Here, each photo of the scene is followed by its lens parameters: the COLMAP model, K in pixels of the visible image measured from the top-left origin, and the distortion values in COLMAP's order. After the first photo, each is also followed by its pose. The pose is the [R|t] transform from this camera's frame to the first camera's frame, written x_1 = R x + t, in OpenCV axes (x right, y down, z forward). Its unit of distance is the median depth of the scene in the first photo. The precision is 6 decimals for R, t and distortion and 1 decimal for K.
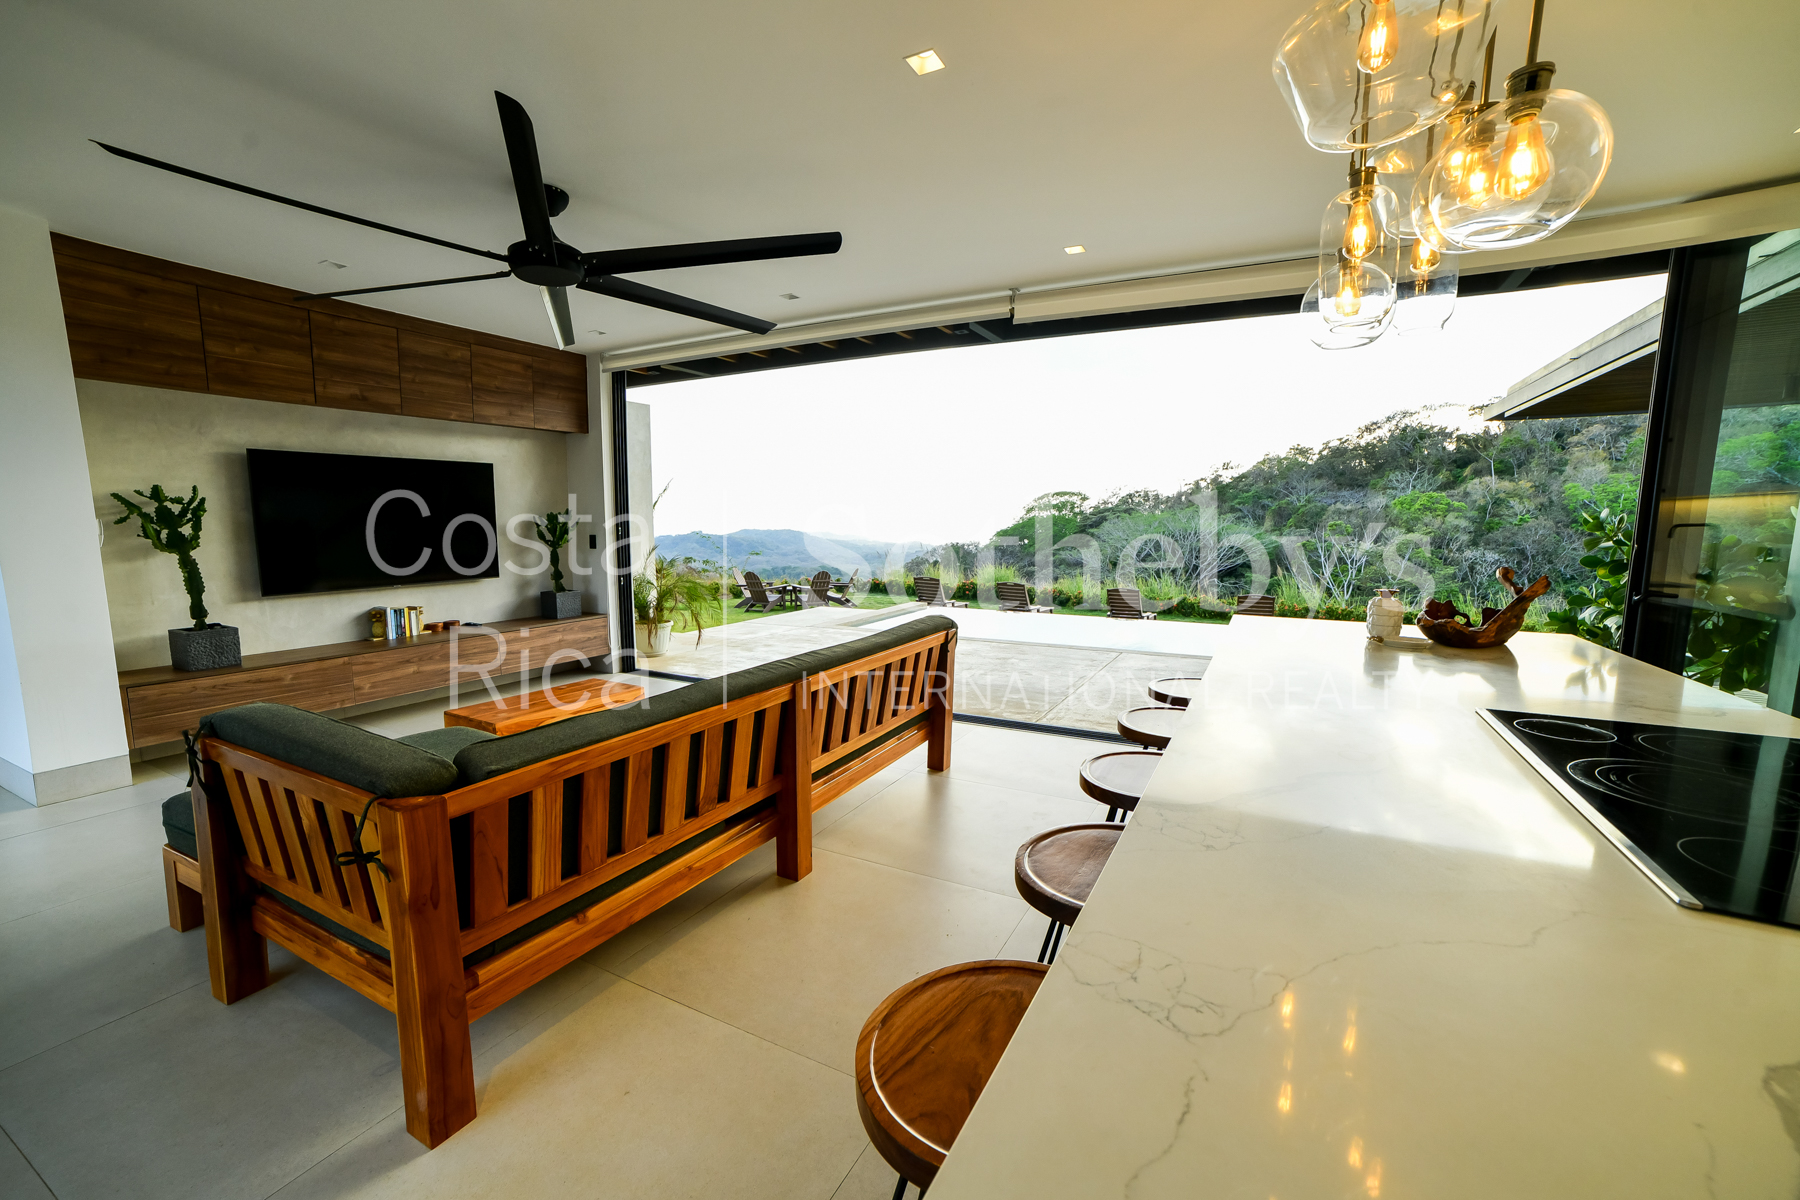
lens RADIAL K [[725.7, 0, 905.1], [0, 725.7, 603.3], [0, 0, 1]] dist [-0.056077, 0.022427]
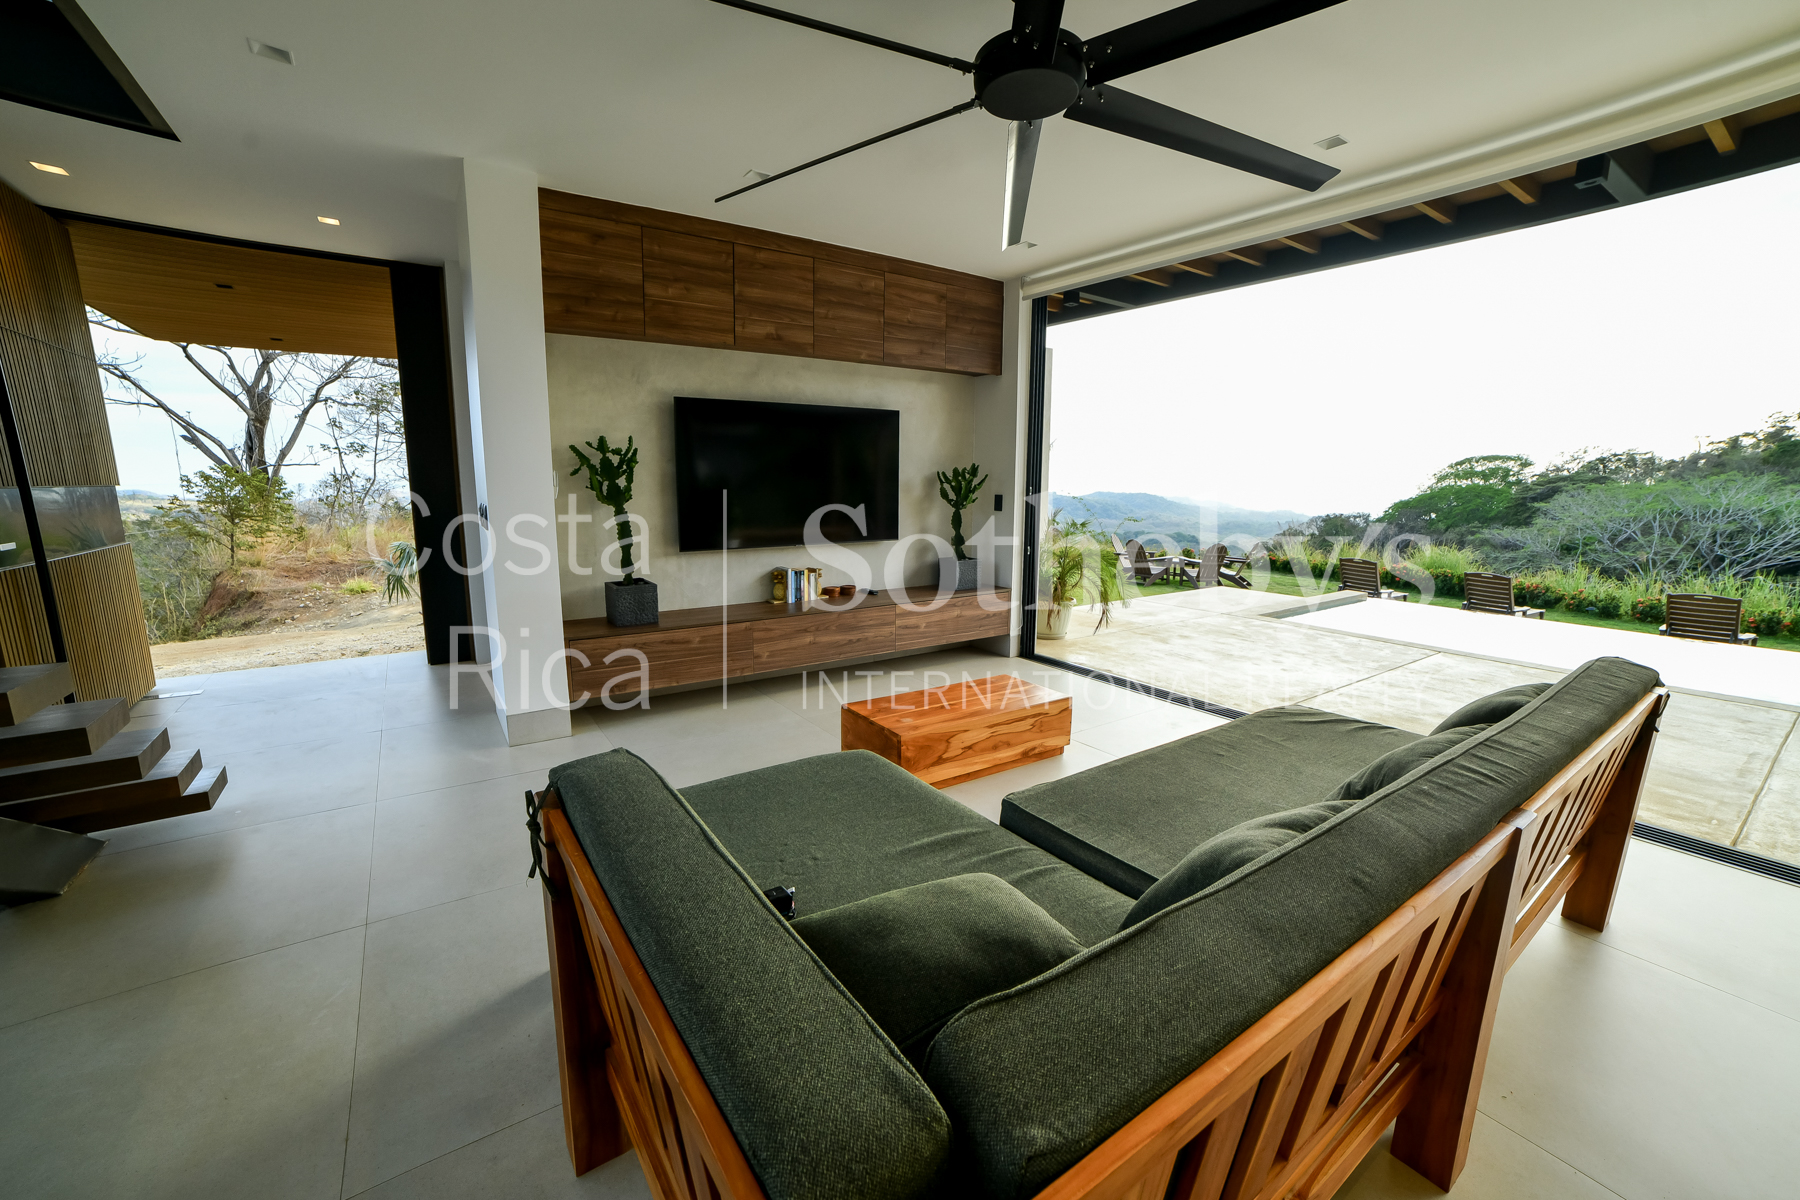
lens RADIAL K [[725.7, 0, 906.3], [0, 725.7, 597.6], [0, 0, 1]] dist [-0.056077, 0.022427]
pose [[0.890891, 0.082833, -0.446600, -0.165648], [-0.063111, 0.996268, 0.058887, -0.021456], [0.449811, -0.024277, 0.892794, 0.219850]]
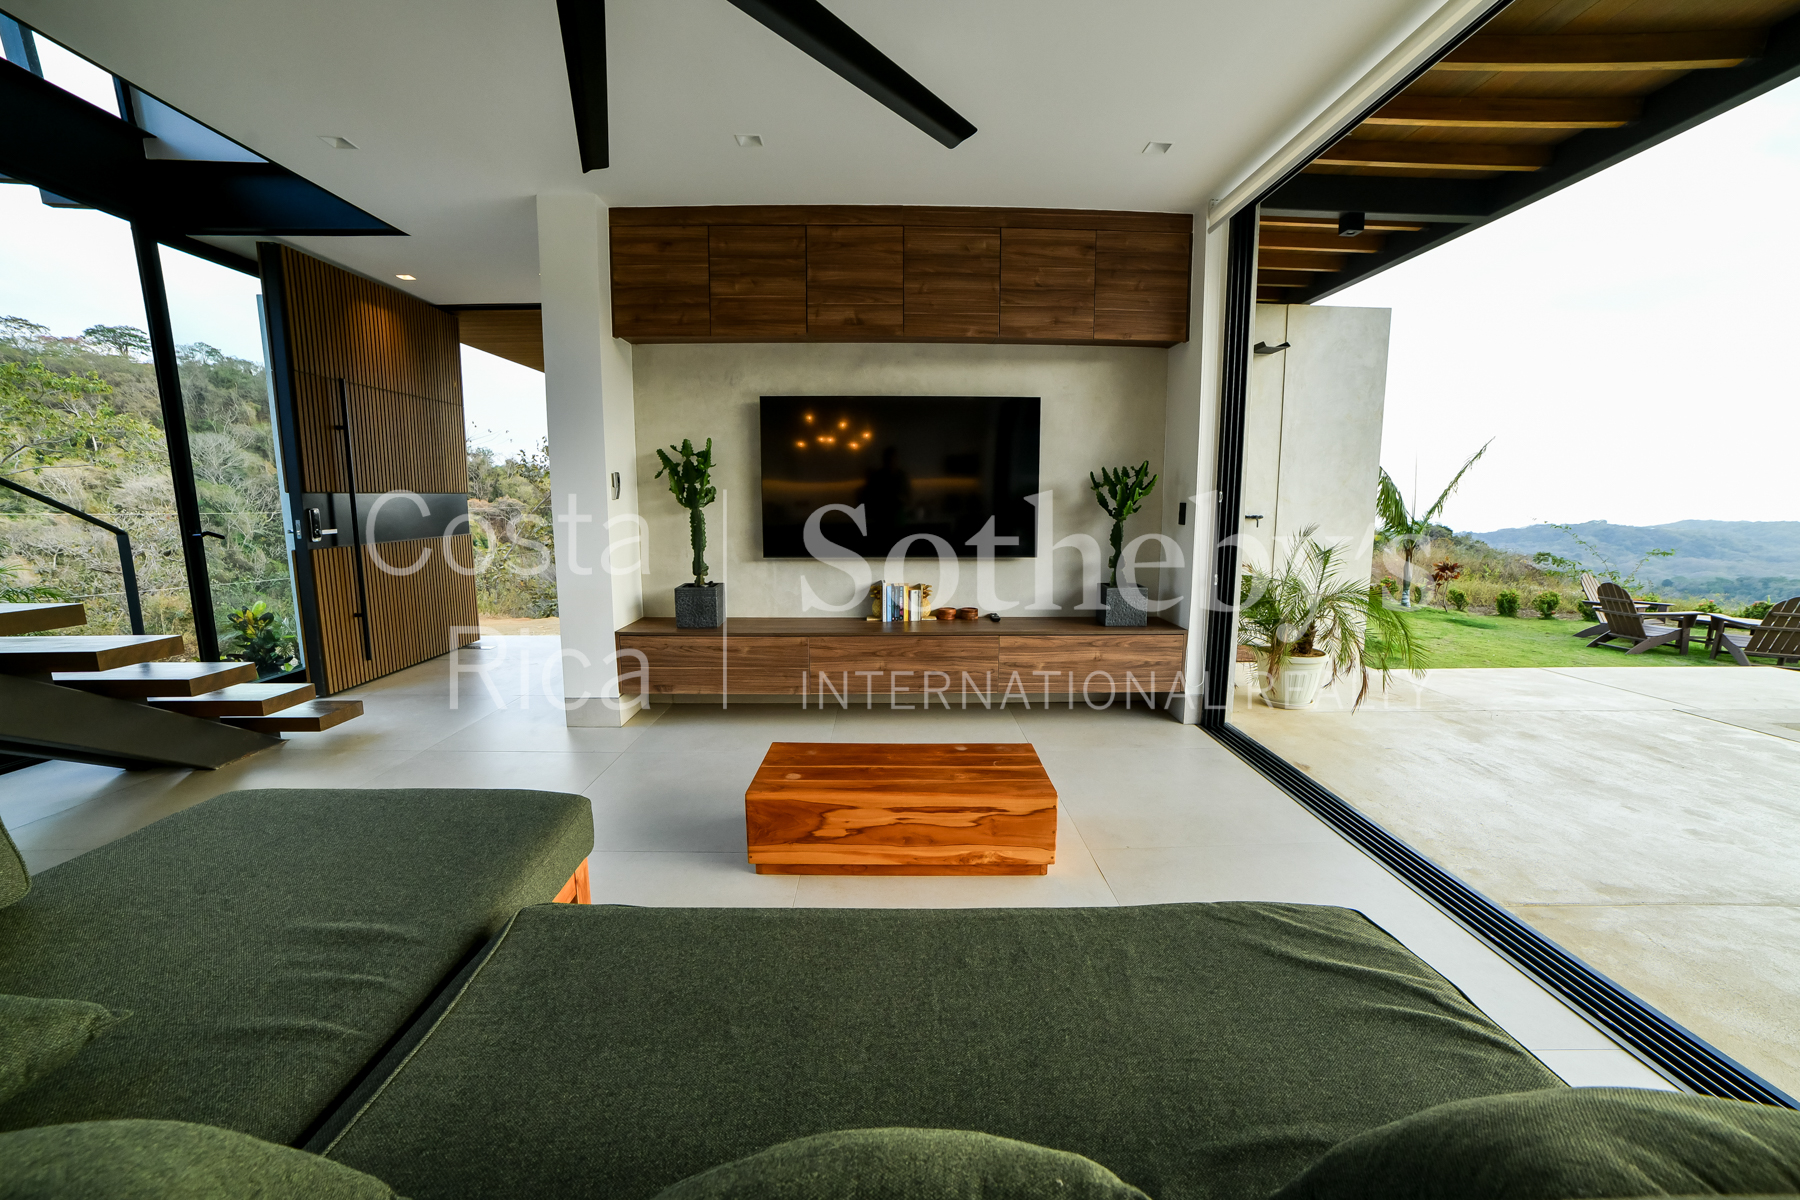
lens RADIAL K [[725.7, 0, 905.4], [0, 725.7, 599.2], [0, 0, 1]] dist [-0.056077, 0.022427]
pose [[0.494799, 0.122977, -0.860262, 0.004308], [-0.105923, 0.991090, 0.080756, -0.044853], [0.862528, 0.051164, 0.503417, 0.587967]]
